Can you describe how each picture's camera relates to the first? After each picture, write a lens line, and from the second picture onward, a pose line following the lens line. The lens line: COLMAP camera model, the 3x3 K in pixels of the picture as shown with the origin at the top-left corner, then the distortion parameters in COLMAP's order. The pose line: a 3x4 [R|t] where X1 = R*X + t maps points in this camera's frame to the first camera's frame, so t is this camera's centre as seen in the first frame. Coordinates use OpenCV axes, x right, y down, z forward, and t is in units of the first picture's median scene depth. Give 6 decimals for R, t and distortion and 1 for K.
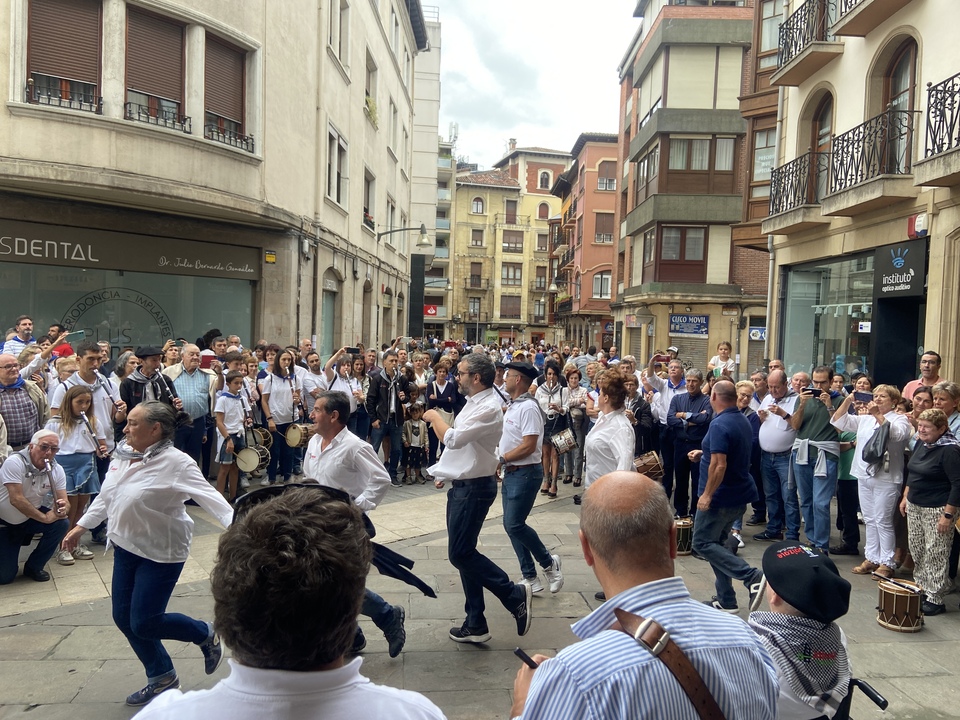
lens RADIAL K [[724.3, 0, 496.8], [0, 724.3, 353.5], [0, 0, 1]] dist [0.112583, -0.143497]
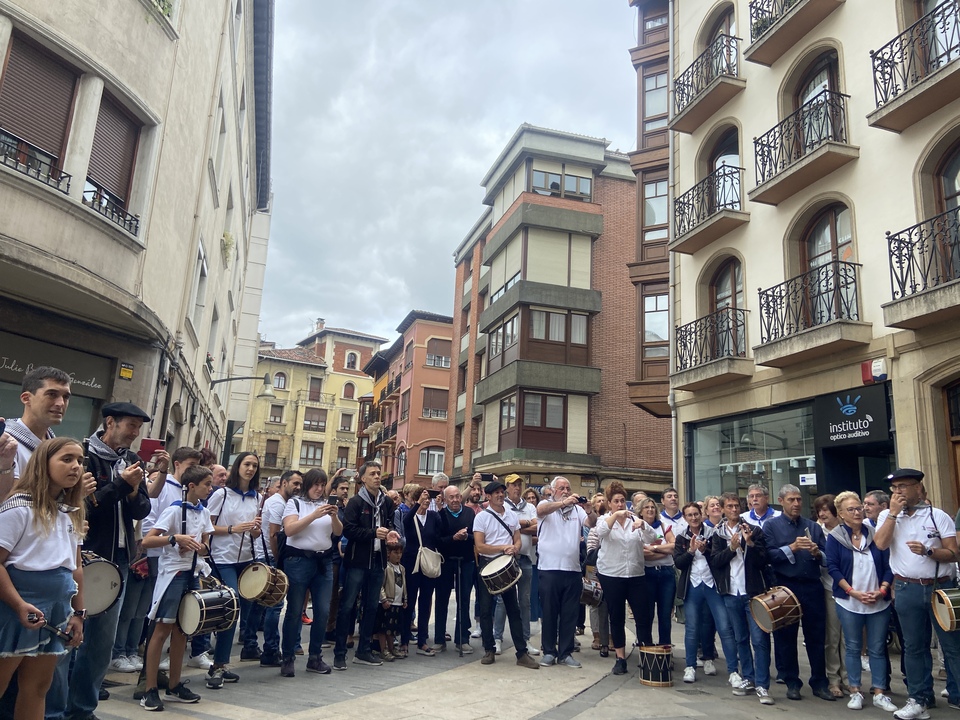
lens RADIAL K [[724.6, 0, 493.6], [0, 724.6, 346.1], [0, 0, 1]] dist [0.125592, -0.160853]
pose [[0.958703, 0.079595, 0.273045, -0.124300], [-0.004127, 0.963833, -0.266474, 0.039763], [-0.284380, 0.254342, 0.924358, 0.130911]]
